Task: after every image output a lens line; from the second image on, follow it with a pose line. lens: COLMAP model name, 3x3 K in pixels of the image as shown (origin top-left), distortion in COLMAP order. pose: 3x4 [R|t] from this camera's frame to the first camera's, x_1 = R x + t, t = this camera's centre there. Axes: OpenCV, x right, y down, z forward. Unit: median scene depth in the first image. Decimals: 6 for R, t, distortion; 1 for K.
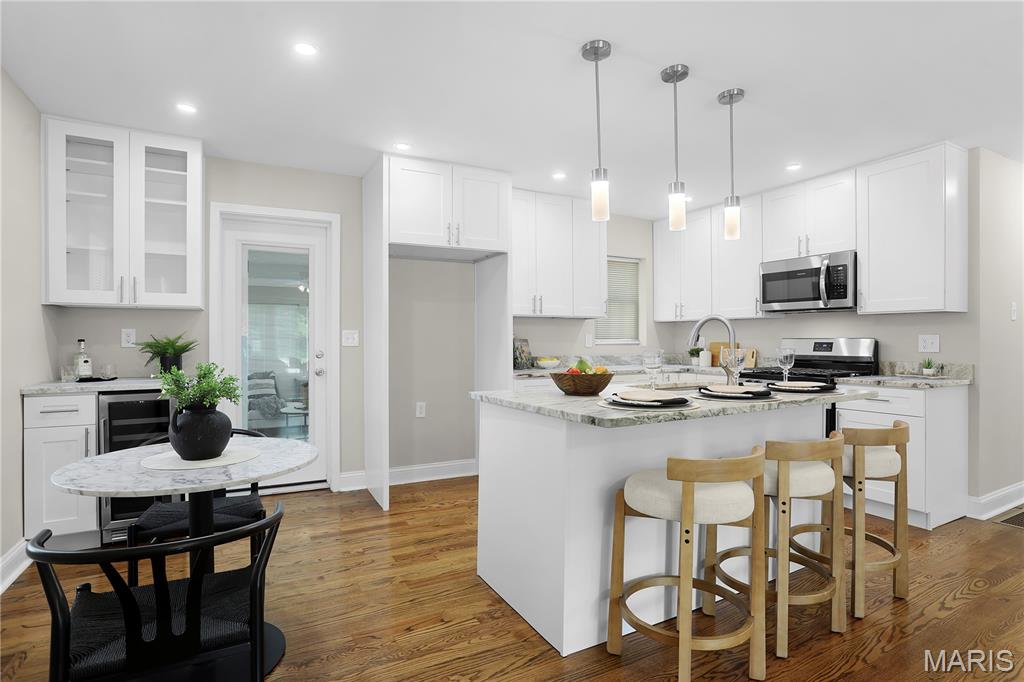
lens RADIAL K [[514.0, 0, 512.0], [0, 514.0, 341.0], [0, 0, 1]] dist [-0.000106, -0.000032]
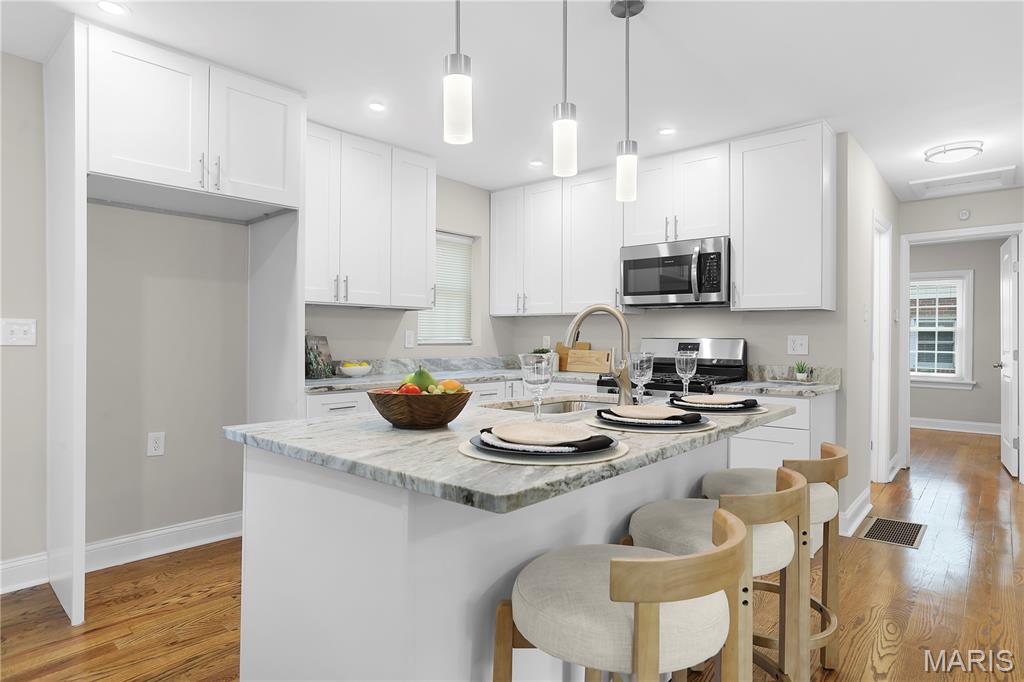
lens RADIAL K [[573.5, 0, 512.0], [0, 573.5, 341.0], [0, 0, 1]] dist [-0.083729, 0.055990]
pose [[0.939623, 0.006181, 0.342154, 0.002944], [-0.006854, 0.999976, 0.000758, 0.000729], [-0.342141, -0.003058, 0.939644, 0.226563]]
